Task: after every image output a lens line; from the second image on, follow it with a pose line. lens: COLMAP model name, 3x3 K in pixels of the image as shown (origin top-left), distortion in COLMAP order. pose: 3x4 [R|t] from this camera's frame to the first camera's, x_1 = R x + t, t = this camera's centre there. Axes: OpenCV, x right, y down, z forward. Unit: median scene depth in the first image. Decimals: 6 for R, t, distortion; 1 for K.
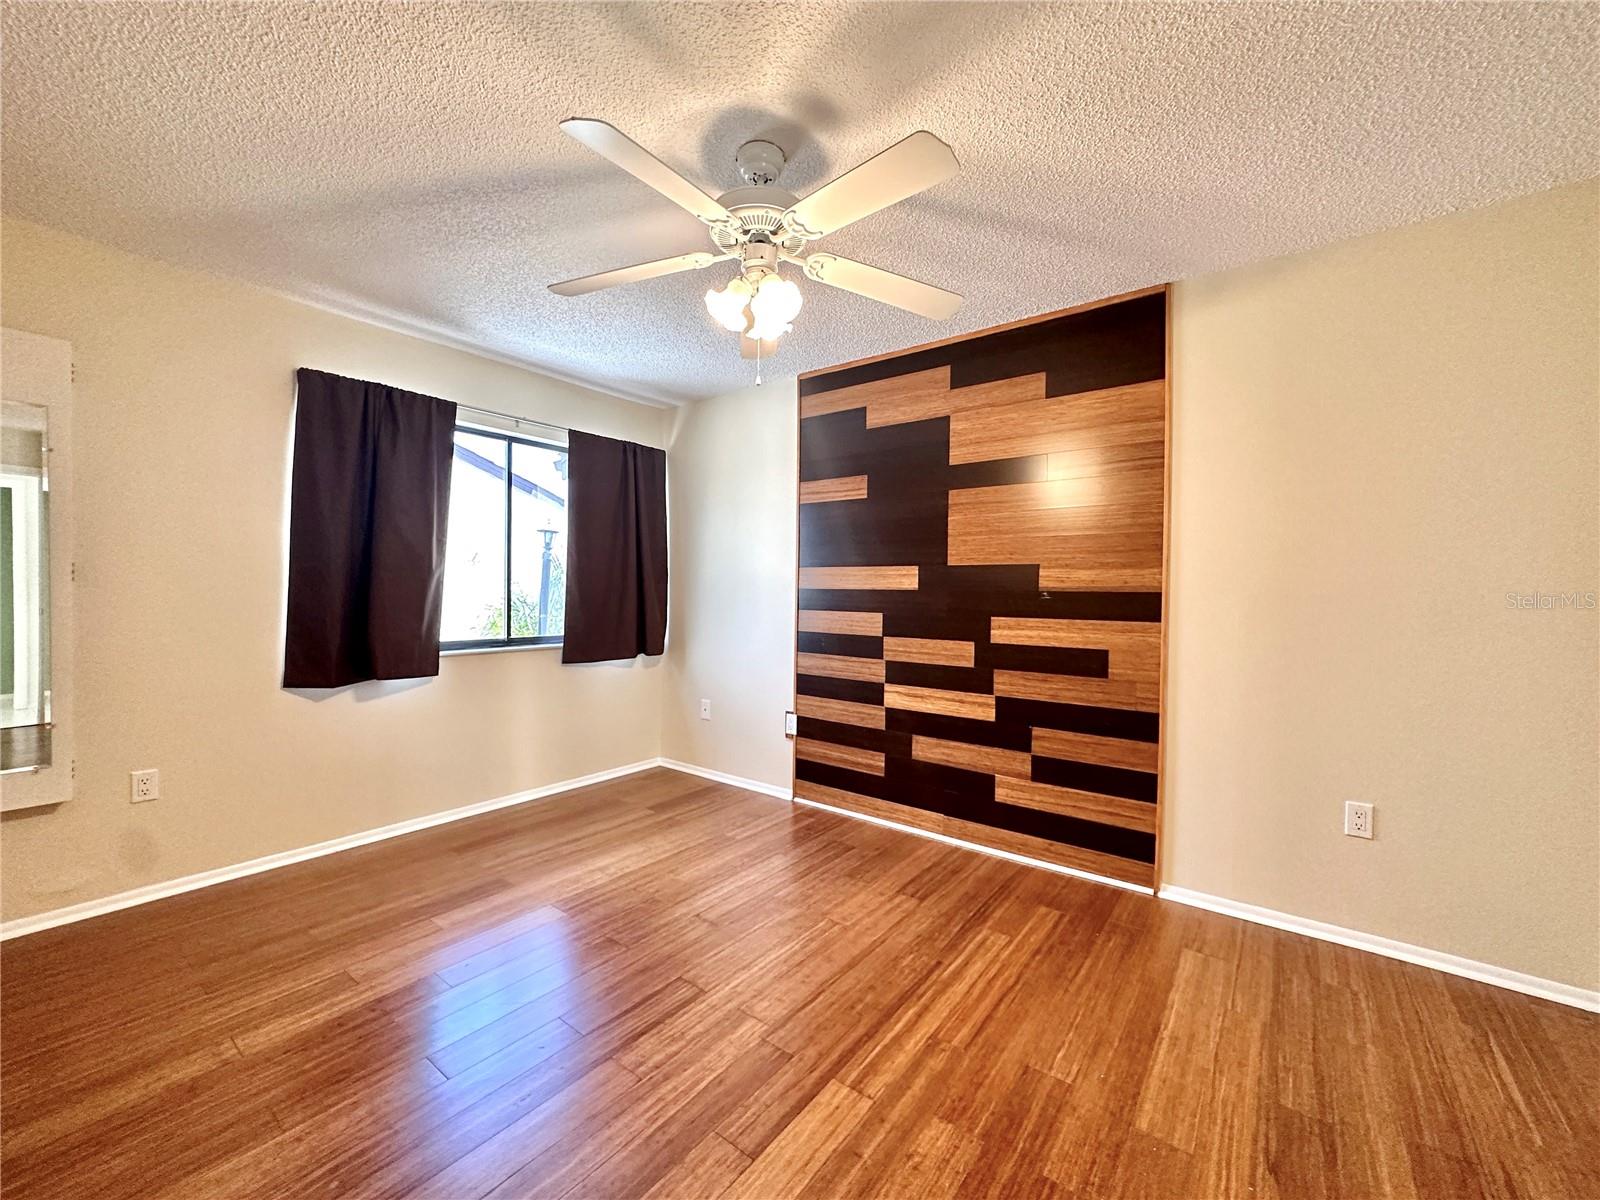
lens RADIAL K [[641.4, 0, 782.3], [0, 641.4, 599.9], [0, 0, 1]] dist [-0.005463, 0.001214]
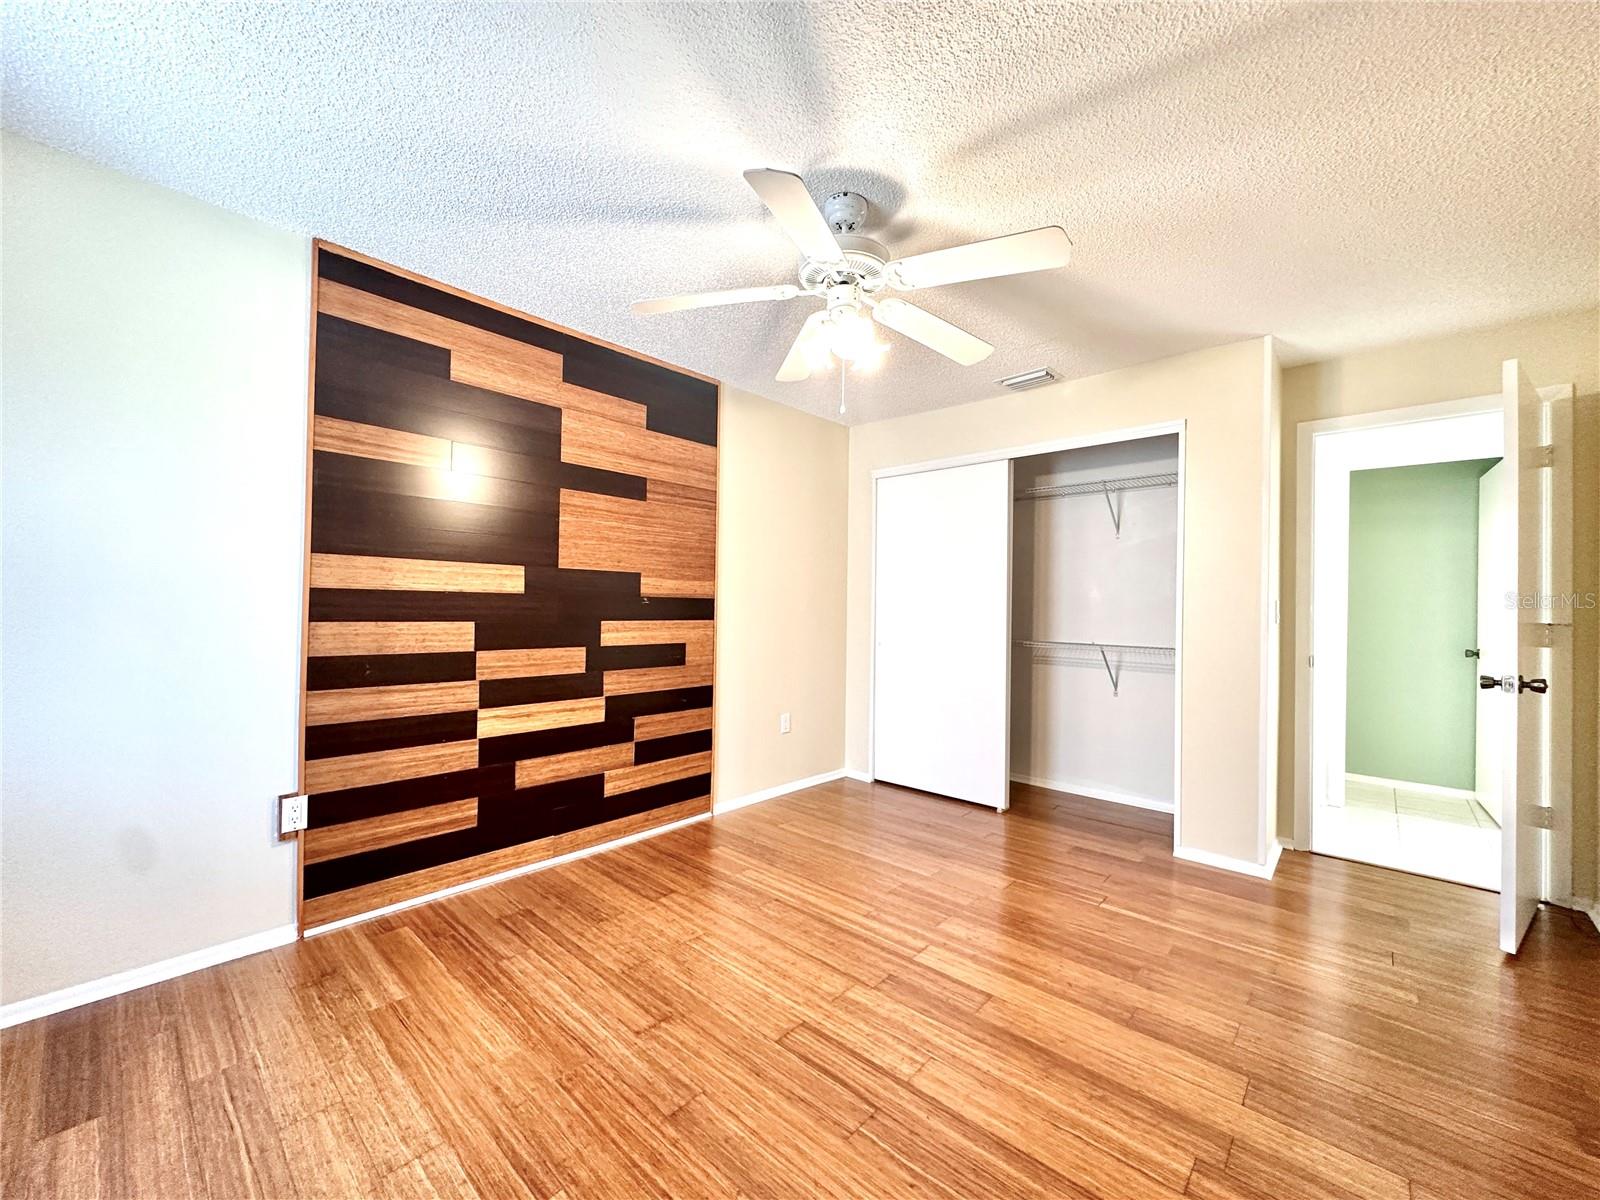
lens RADIAL K [[641.4, 0, 813.9], [0, 641.4, 601.5], [0, 0, 1]] dist [-0.005463, 0.001214]
pose [[0.053431, -0.006798, 0.998548, -0.725367], [-0.007953, 0.999942, 0.007233, -0.016105], [-0.998540, -0.008328, 0.053373, 0.636459]]
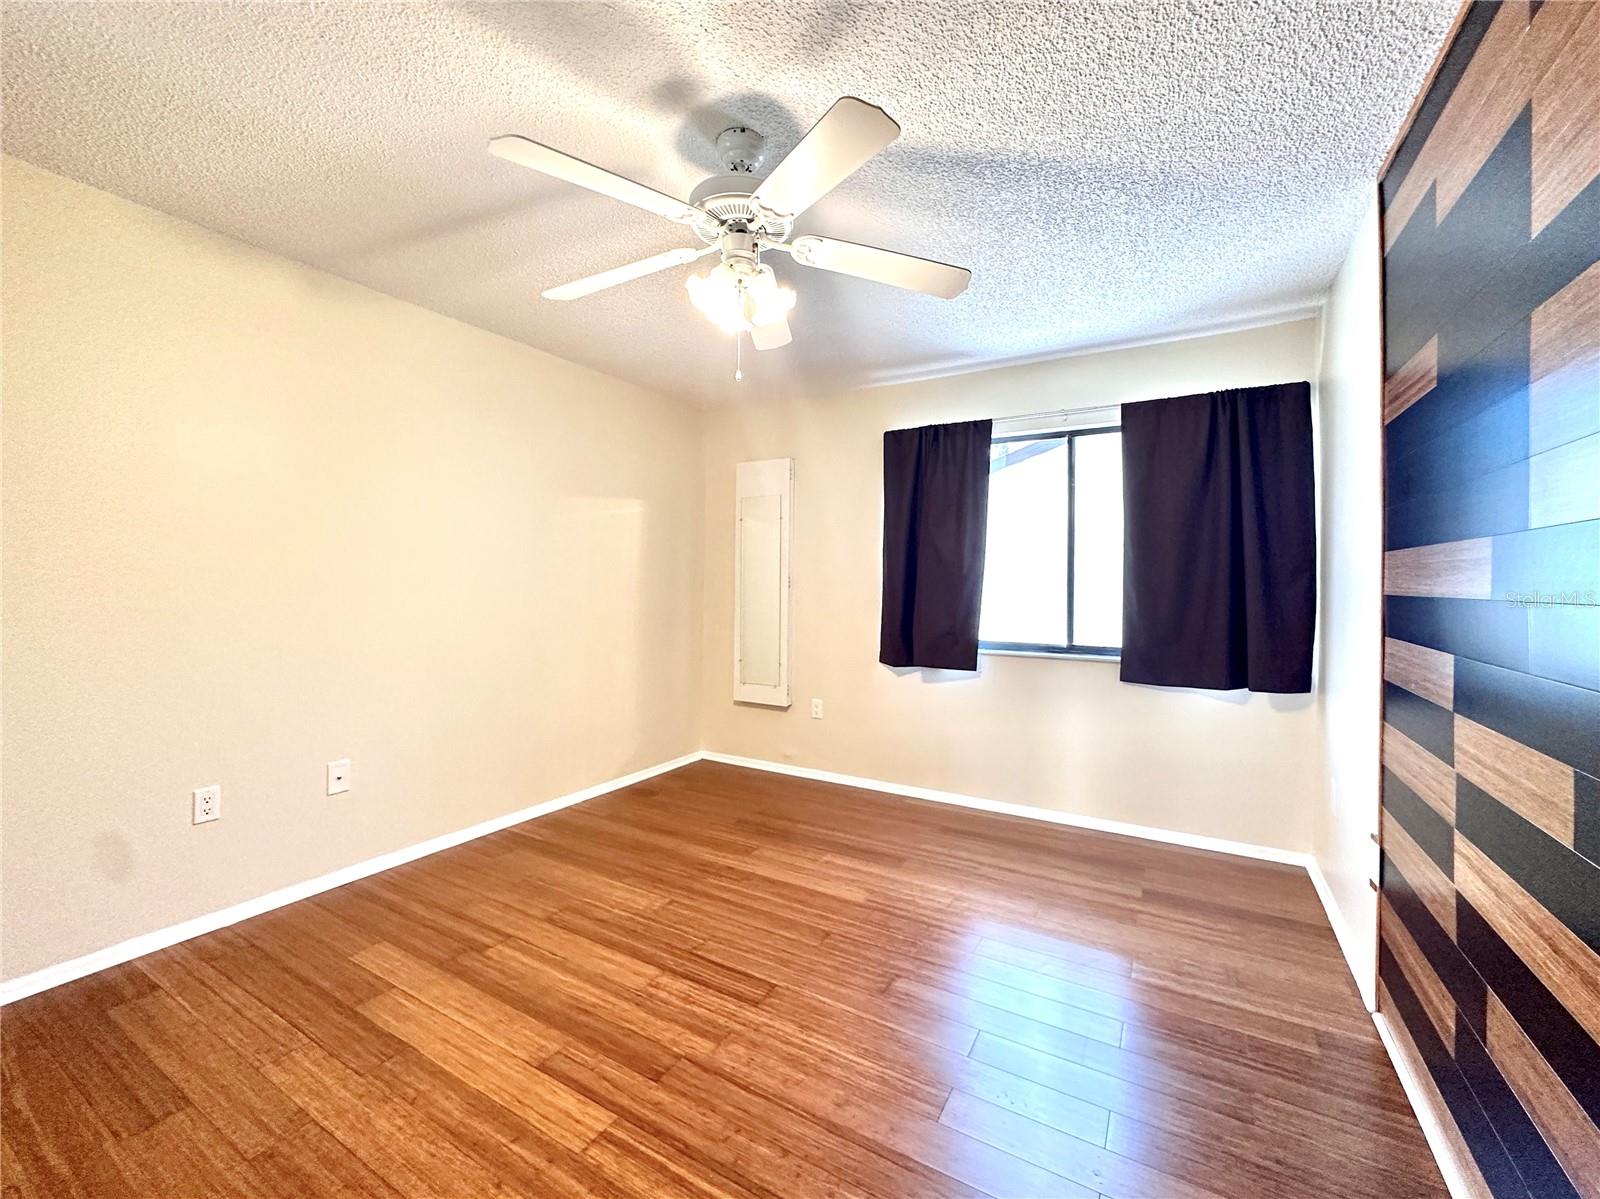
lens RADIAL K [[641.4, 0, 802.8], [0, 641.4, 586.8], [0, 0, 1]] dist [-0.005463, 0.001214]
pose [[0.144152, -0.003736, -0.989549, 0.586138], [-0.017669, 0.999824, -0.006349, -0.017316], [0.989398, 0.018400, 0.144060, 0.622079]]
